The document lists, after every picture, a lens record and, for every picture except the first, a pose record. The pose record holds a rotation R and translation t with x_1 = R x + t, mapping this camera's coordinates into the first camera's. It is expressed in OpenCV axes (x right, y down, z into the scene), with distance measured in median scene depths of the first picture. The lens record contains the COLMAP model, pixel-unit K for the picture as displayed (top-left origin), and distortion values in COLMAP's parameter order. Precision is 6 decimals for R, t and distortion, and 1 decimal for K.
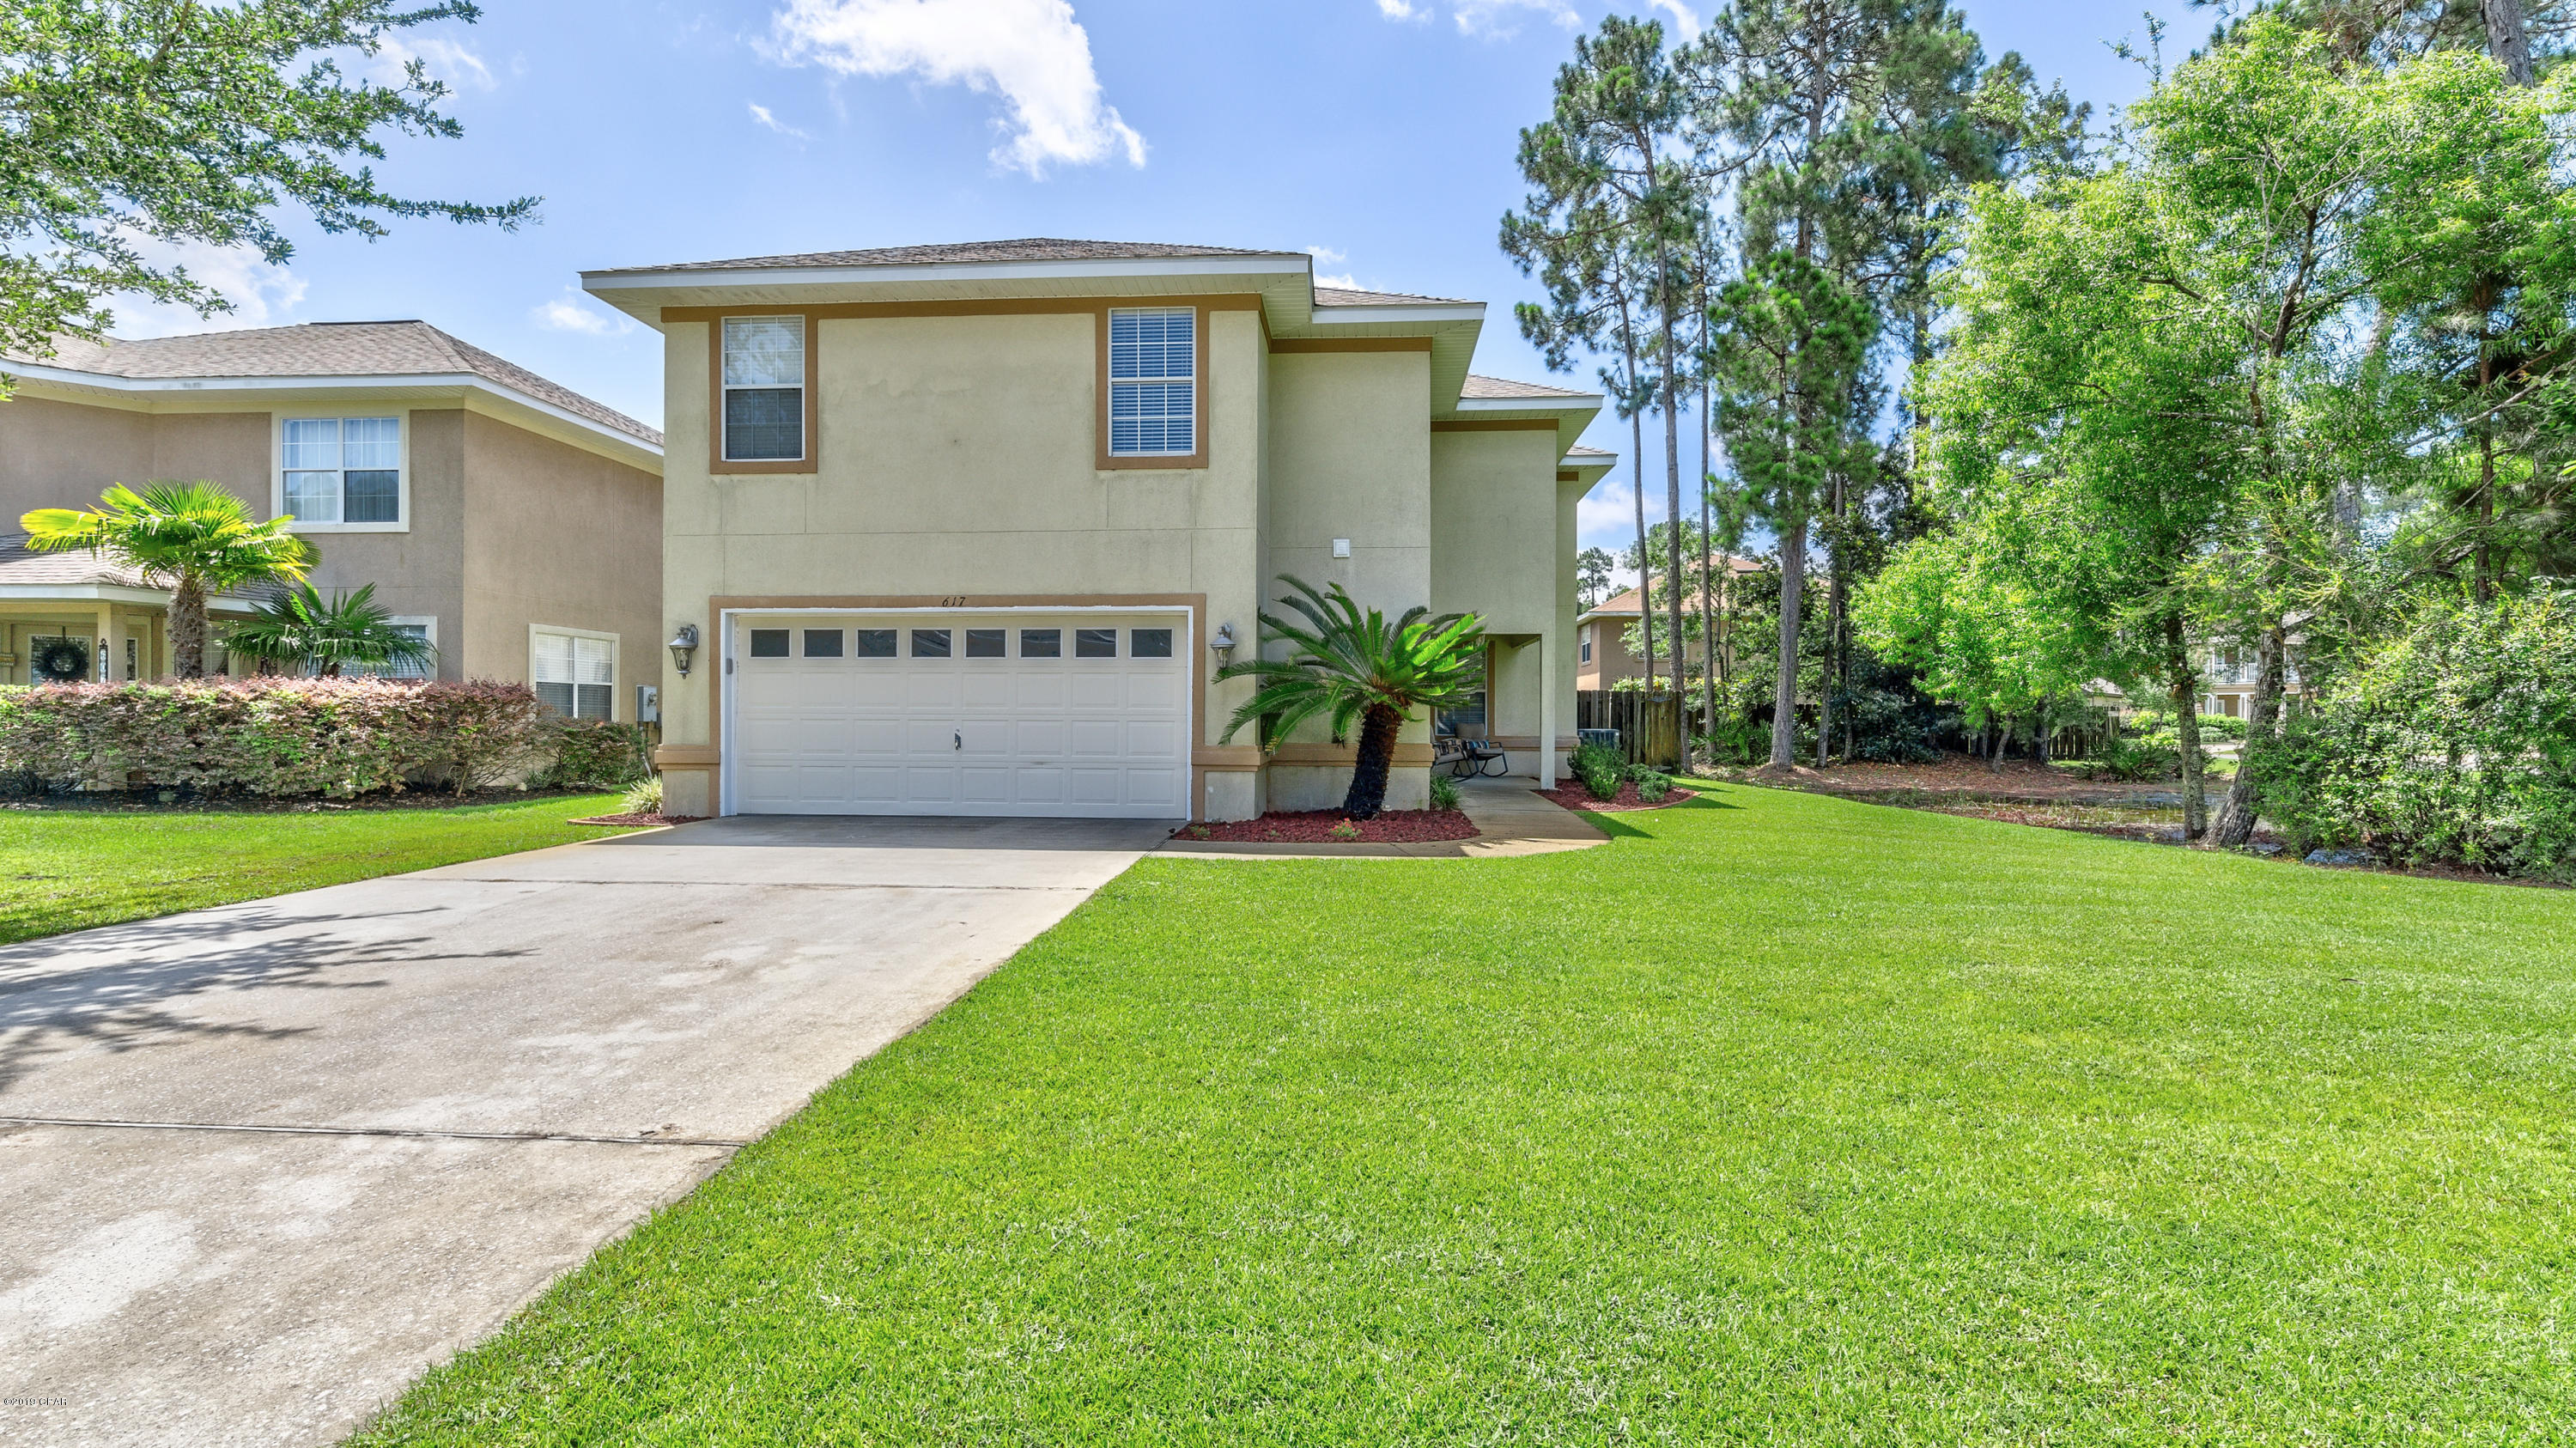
lens RADIAL K [[1144.6, 0, 1292.1], [0, 1144.6, 718.6], [0, 0, 1]] dist [-0.005100, 0.004567]
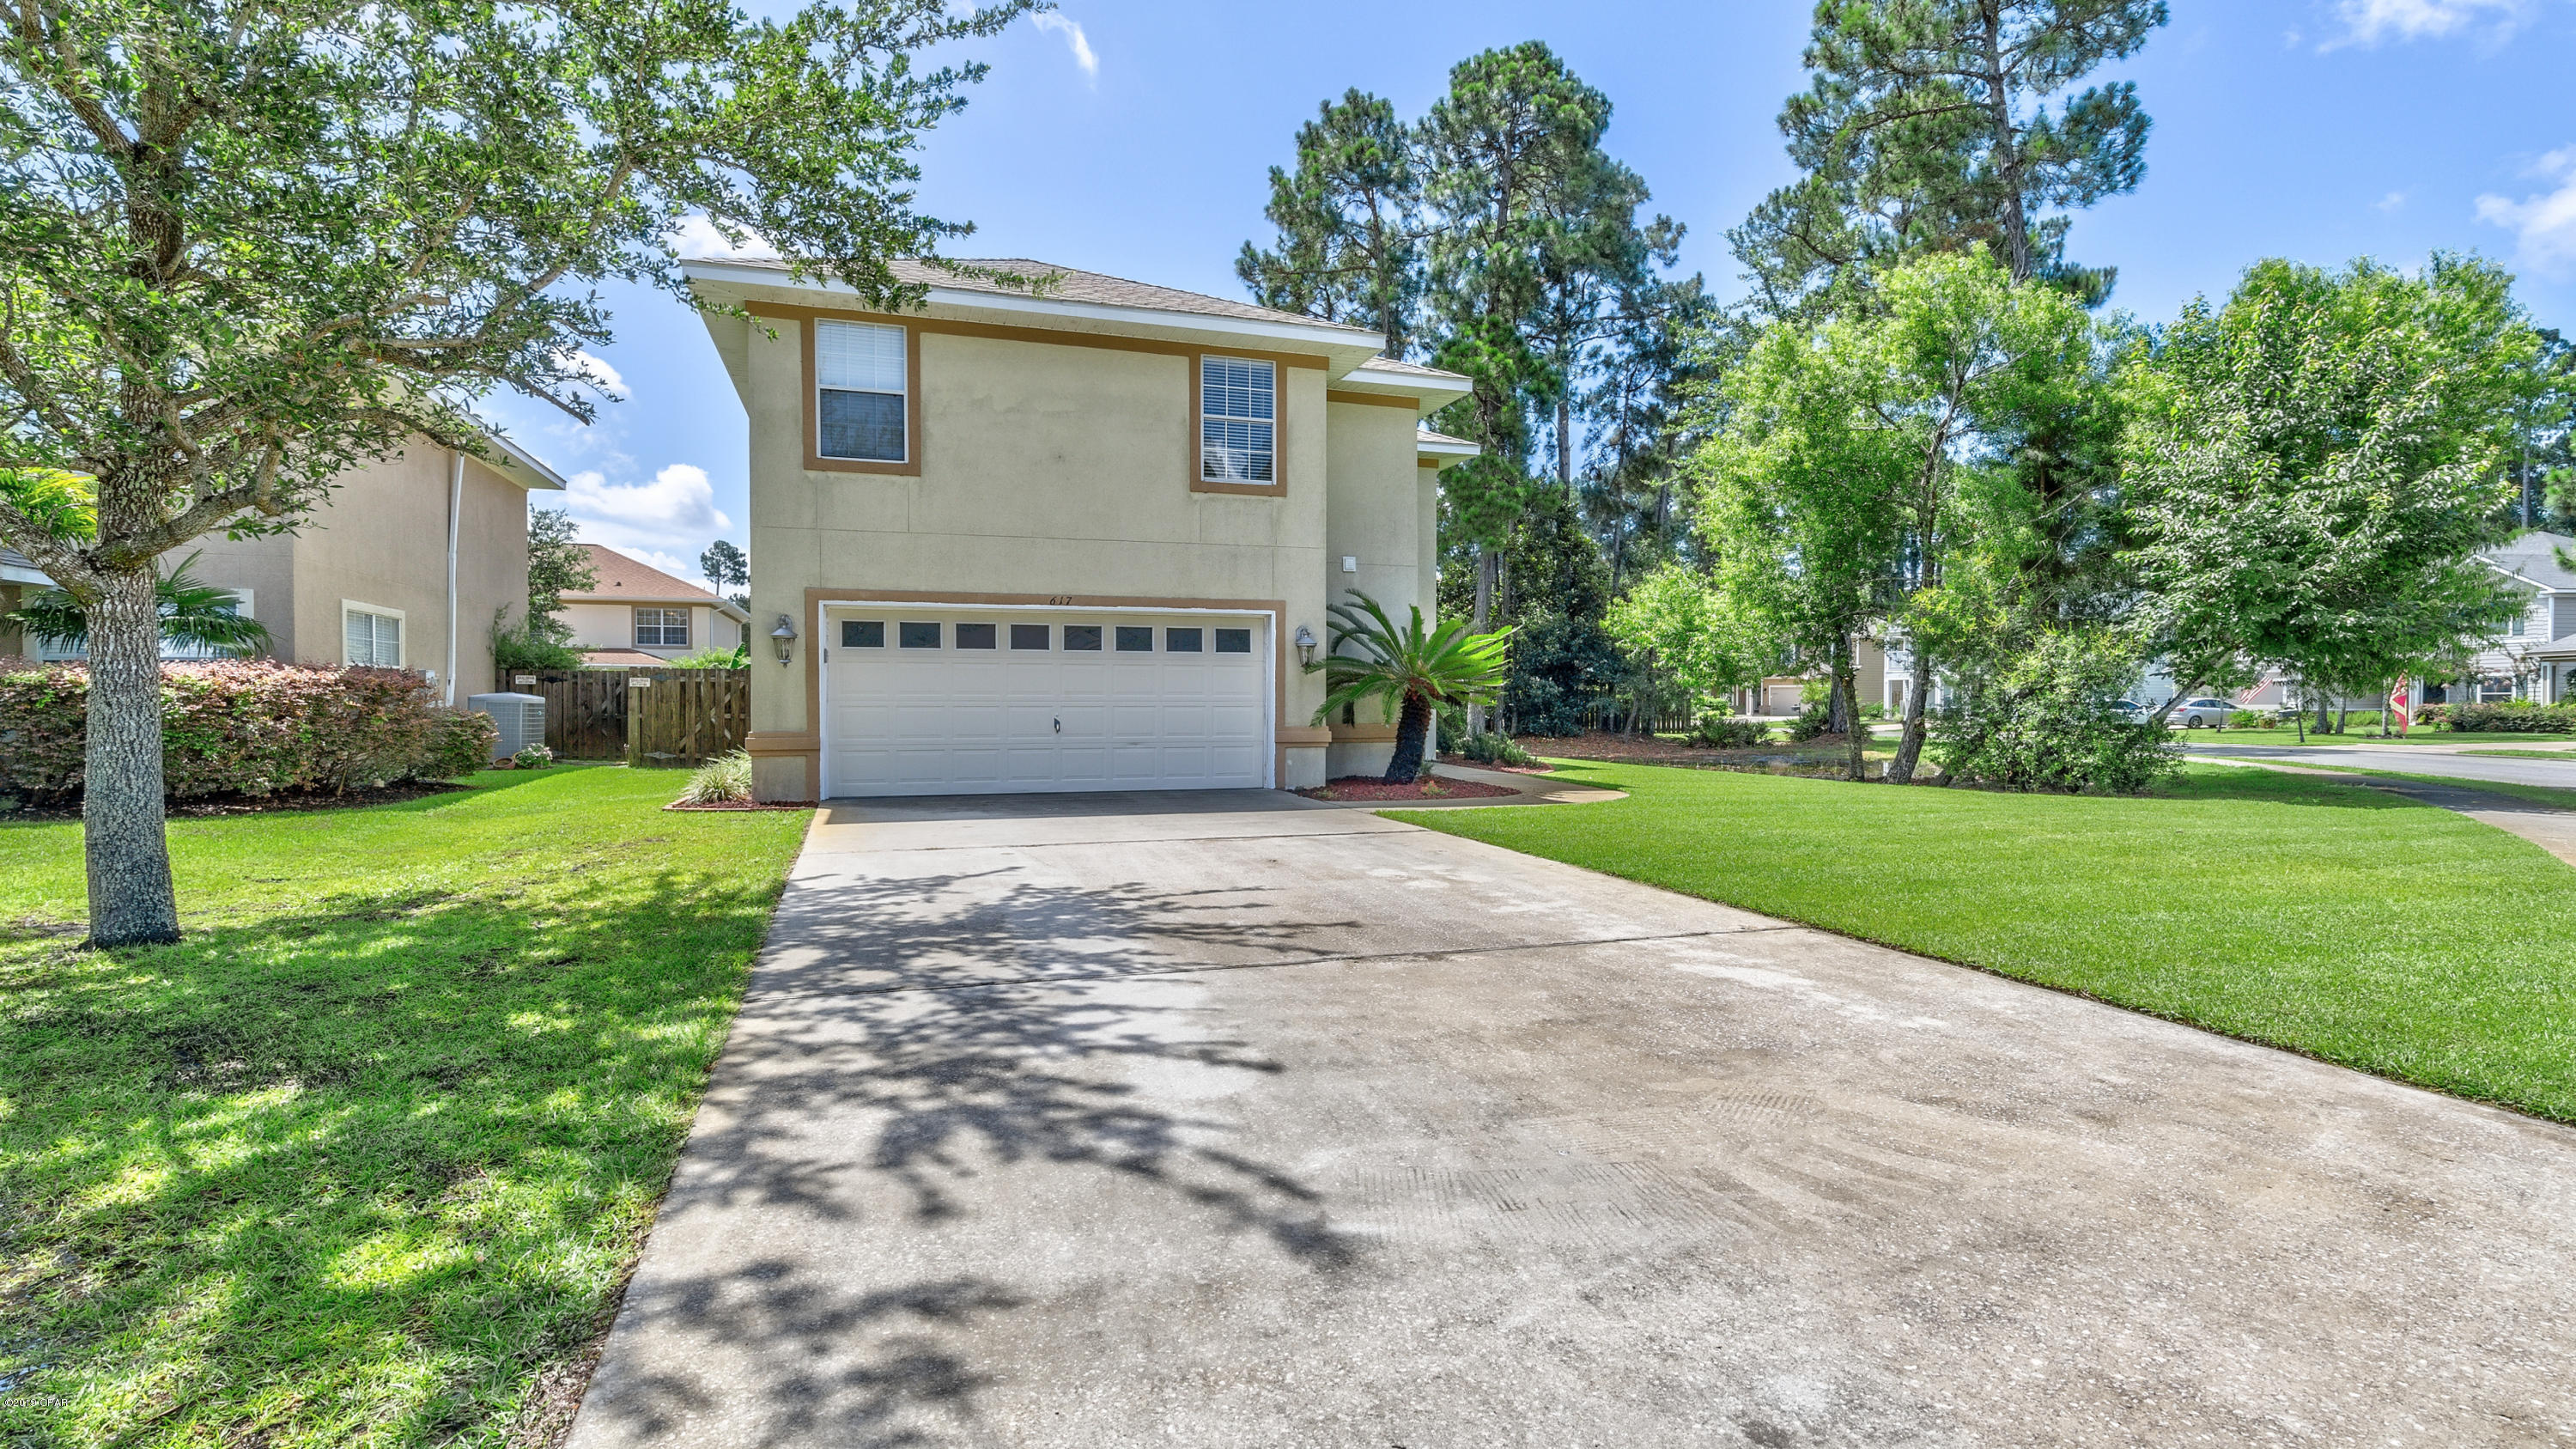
lens RADIAL K [[1144.6, 0, 1278.5], [0, 1144.6, 722.9], [0, 0, 1]] dist [-0.005100, 0.004567]
pose [[0.932857, -0.010577, 0.360092, -0.490918], [0.004183, 0.999820, 0.018532, -0.002229], [-0.360223, -0.015781, 0.932733, -0.123036]]
